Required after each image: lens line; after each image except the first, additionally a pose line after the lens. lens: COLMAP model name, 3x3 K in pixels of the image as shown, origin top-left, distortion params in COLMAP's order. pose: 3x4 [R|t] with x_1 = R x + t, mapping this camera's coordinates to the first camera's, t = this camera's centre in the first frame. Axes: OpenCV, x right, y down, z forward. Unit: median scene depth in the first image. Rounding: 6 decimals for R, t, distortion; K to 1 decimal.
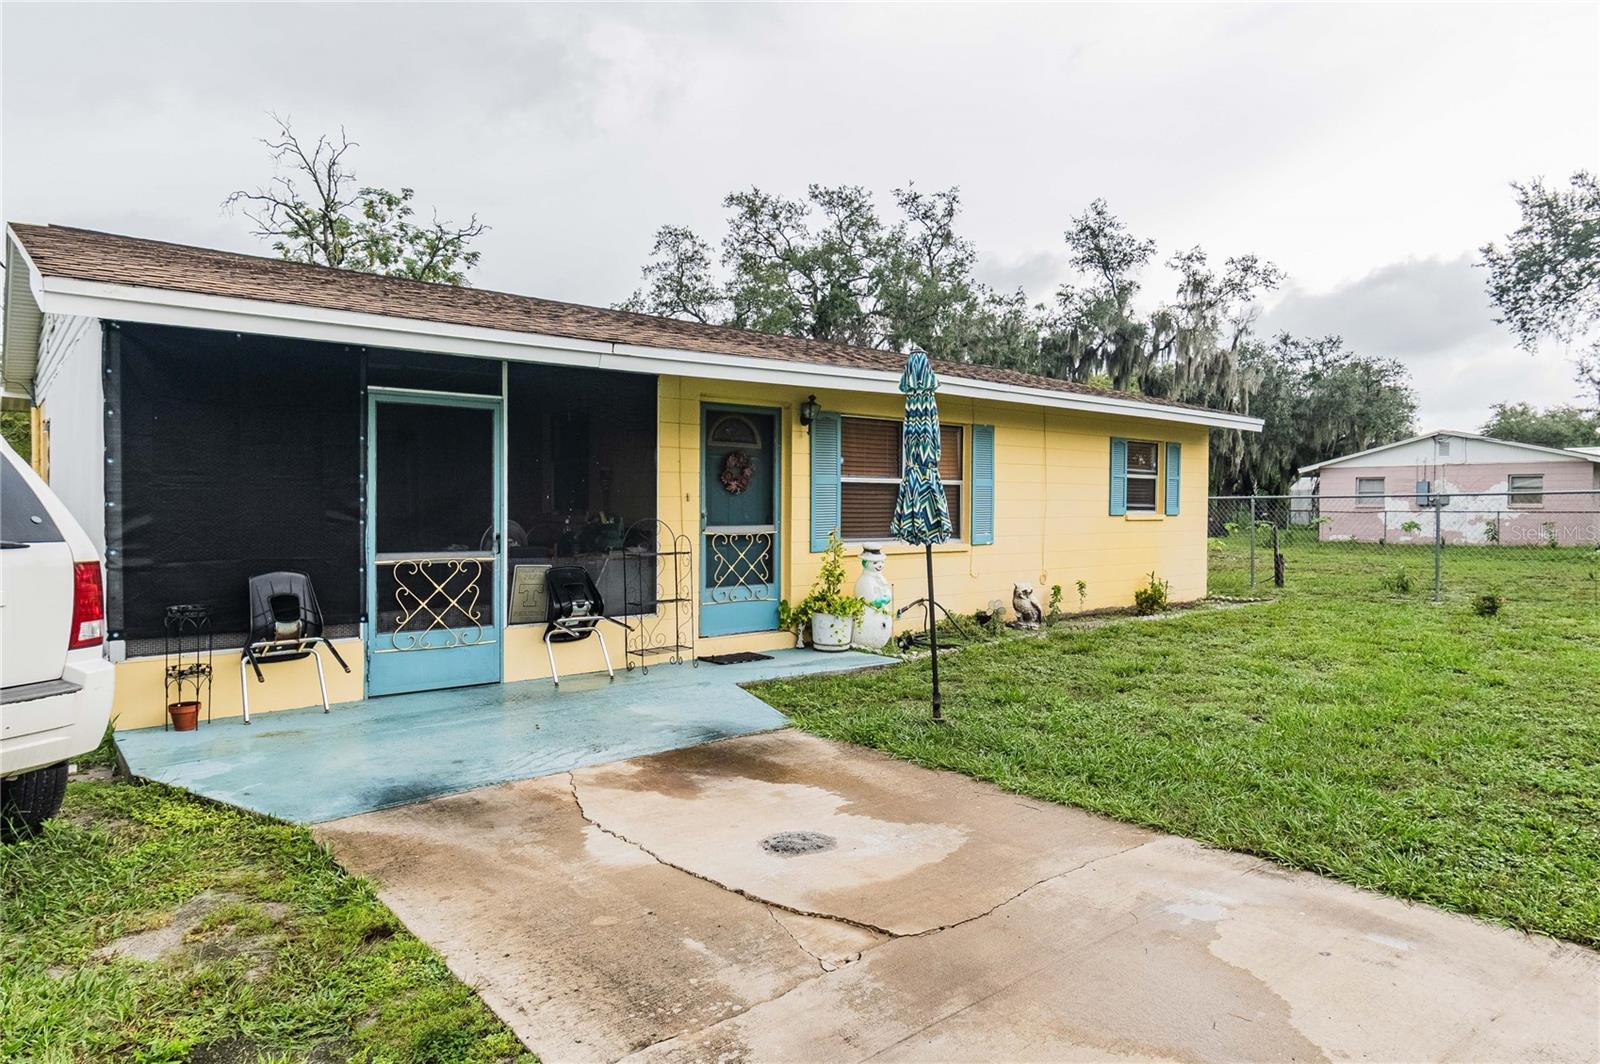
lens RADIAL K [[1004.2, 0, 800.6], [0, 1004.2, 528.0], [0, 0, 1]] dist [-0.000007, -0.000019]
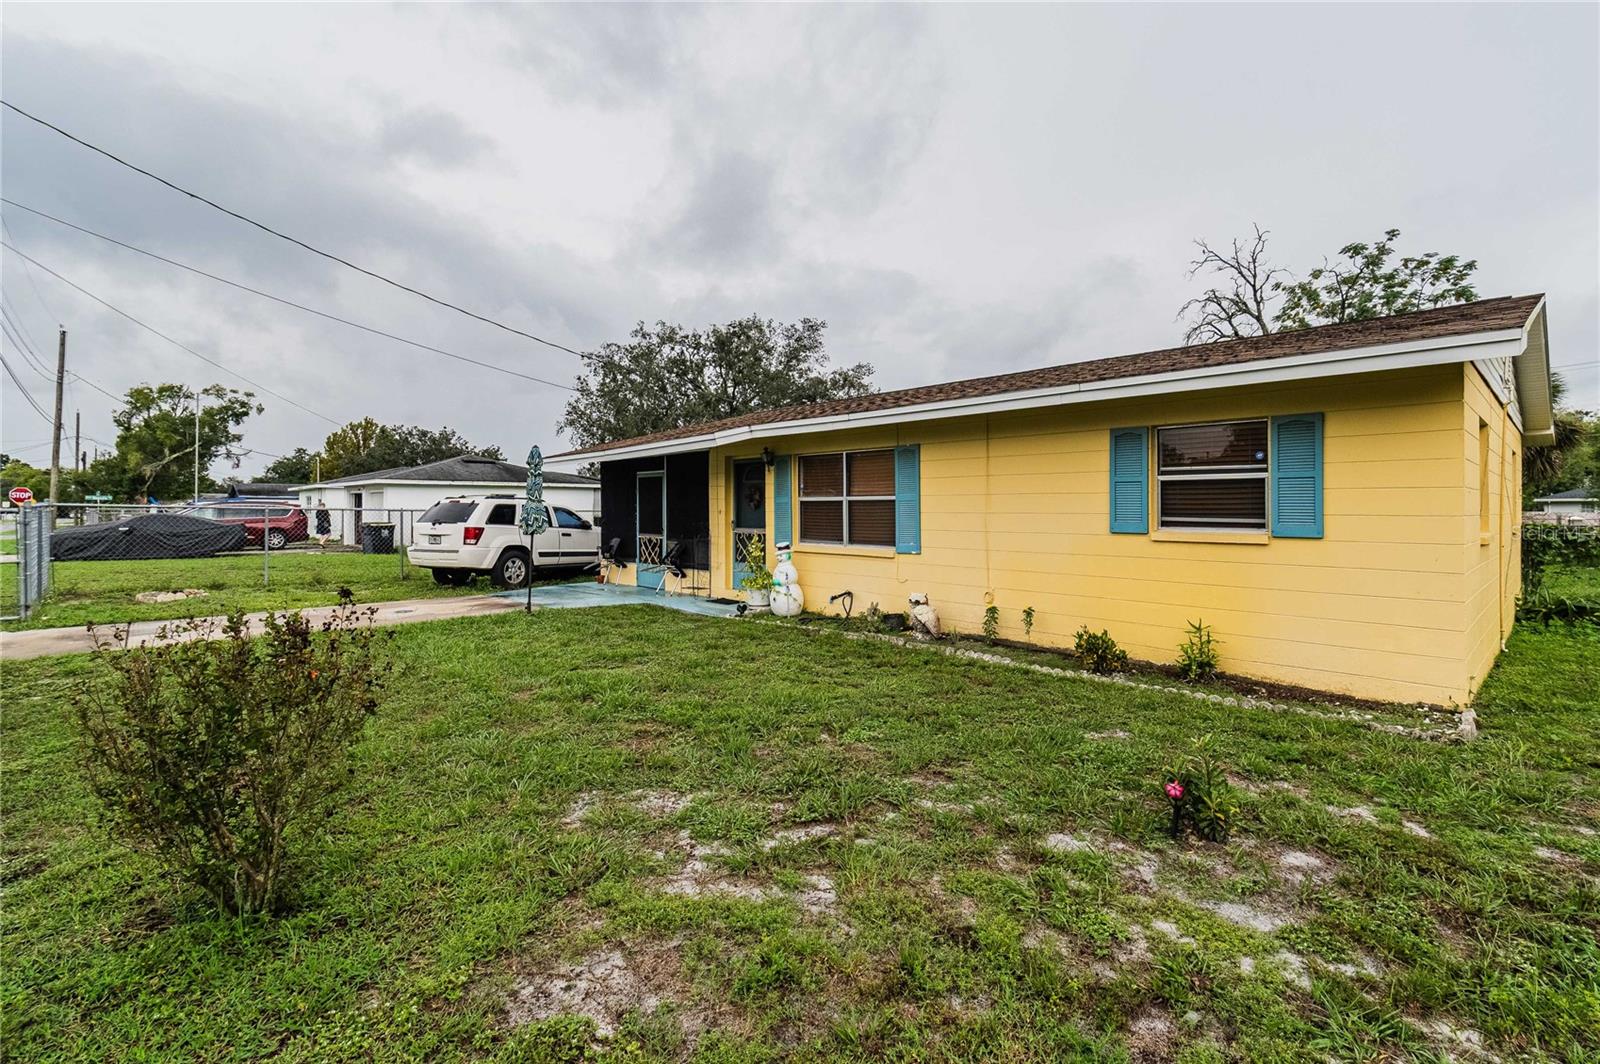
lens RADIAL K [[732.1, 0, 833.1], [0, 732.1, 508.0], [0, 0, 1]] dist [0.001476, 0.000070]
pose [[0.052746, -0.005187, -0.998594, 1.281059], [-0.023437, 0.999705, -0.006430, -0.034595], [0.998333, 0.023744, 0.052609, 1.152327]]
